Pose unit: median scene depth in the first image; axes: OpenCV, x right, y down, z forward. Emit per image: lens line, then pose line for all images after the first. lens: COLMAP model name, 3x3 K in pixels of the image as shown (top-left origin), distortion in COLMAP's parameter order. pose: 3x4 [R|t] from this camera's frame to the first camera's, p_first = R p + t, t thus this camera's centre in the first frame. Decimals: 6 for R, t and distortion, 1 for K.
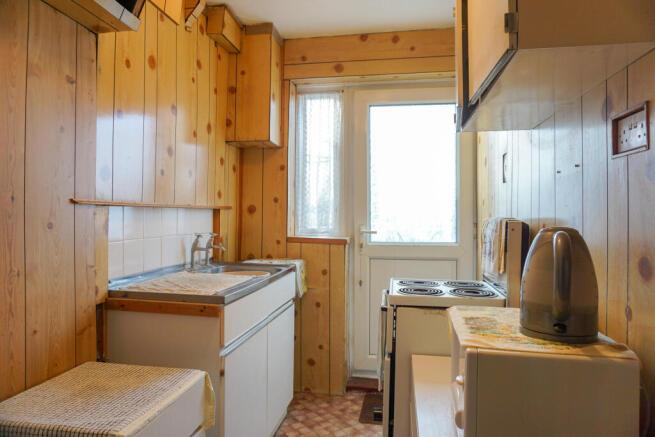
lens RADIAL K [[437.2, 0, 329.9], [0, 437.2, 214.8], [0, 0, 1]] dist [-0.050198, 0.039510]
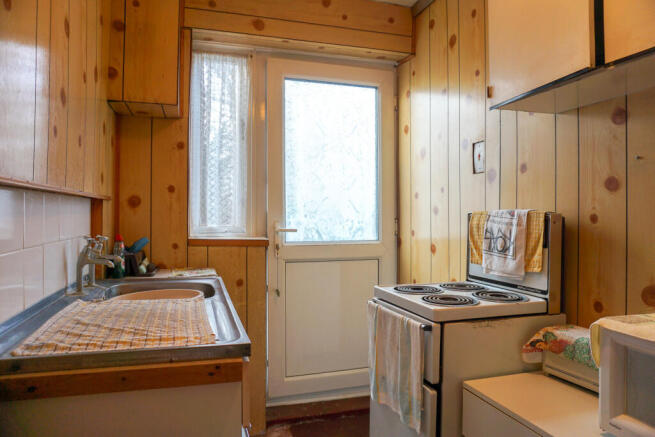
lens RADIAL K [[437.2, 0, 329.9], [0, 437.2, 214.8], [0, 0, 1]] dist [-0.050198, 0.039510]
pose [[0.892938, -0.004800, 0.450155, -0.215189], [0.003249, 0.999986, 0.004219, 0.007218], [-0.450169, -0.002305, 0.892940, 0.226870]]
